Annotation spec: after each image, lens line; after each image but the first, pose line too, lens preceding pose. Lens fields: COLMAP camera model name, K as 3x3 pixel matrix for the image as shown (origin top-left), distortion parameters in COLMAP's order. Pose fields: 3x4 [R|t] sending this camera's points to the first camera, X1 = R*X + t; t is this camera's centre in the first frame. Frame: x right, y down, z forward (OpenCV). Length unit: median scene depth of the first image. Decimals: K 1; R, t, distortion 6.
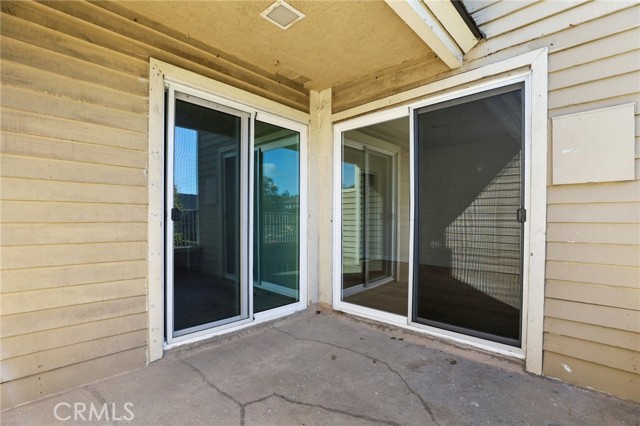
lens RADIAL K [[295.7, 0, 322.7], [0, 295.7, 216.4], [0, 0, 1]] dist [-0.038513, 0.013113]
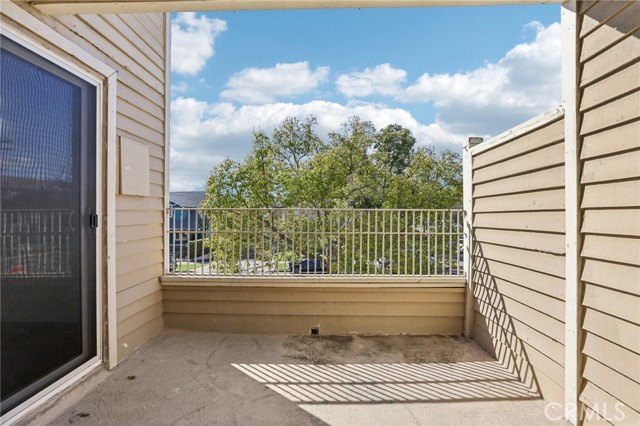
lens RADIAL K [[295.7, 0, 322.7], [0, 295.7, 216.4], [0, 0, 1]] dist [-0.038513, 0.013113]
pose [[-0.688925, 0.007615, 0.724793, -0.568990], [0.014007, 0.999898, 0.002808, -0.009645], [-0.724698, 0.012087, -0.688961, 1.131510]]
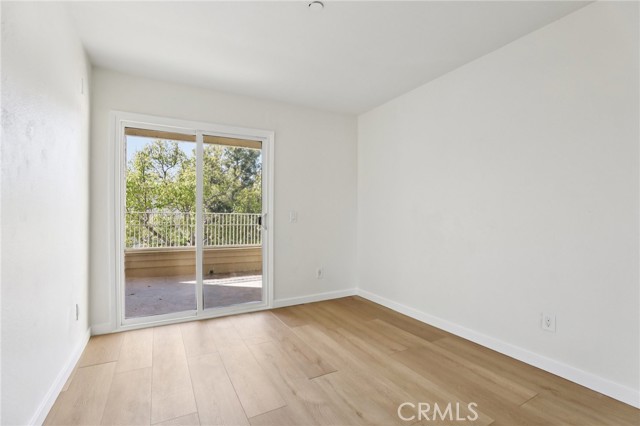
lens RADIAL K [[295.7, 0, 322.7], [0, 295.7, 216.4], [0, 0, 1]] dist [-0.038513, 0.013113]
pose [[-0.956148, 0.001689, 0.292879, -0.989209], [0.002875, 0.999989, 0.003619, -0.014042], [-0.292870, 0.004302, -0.956143, 1.874294]]
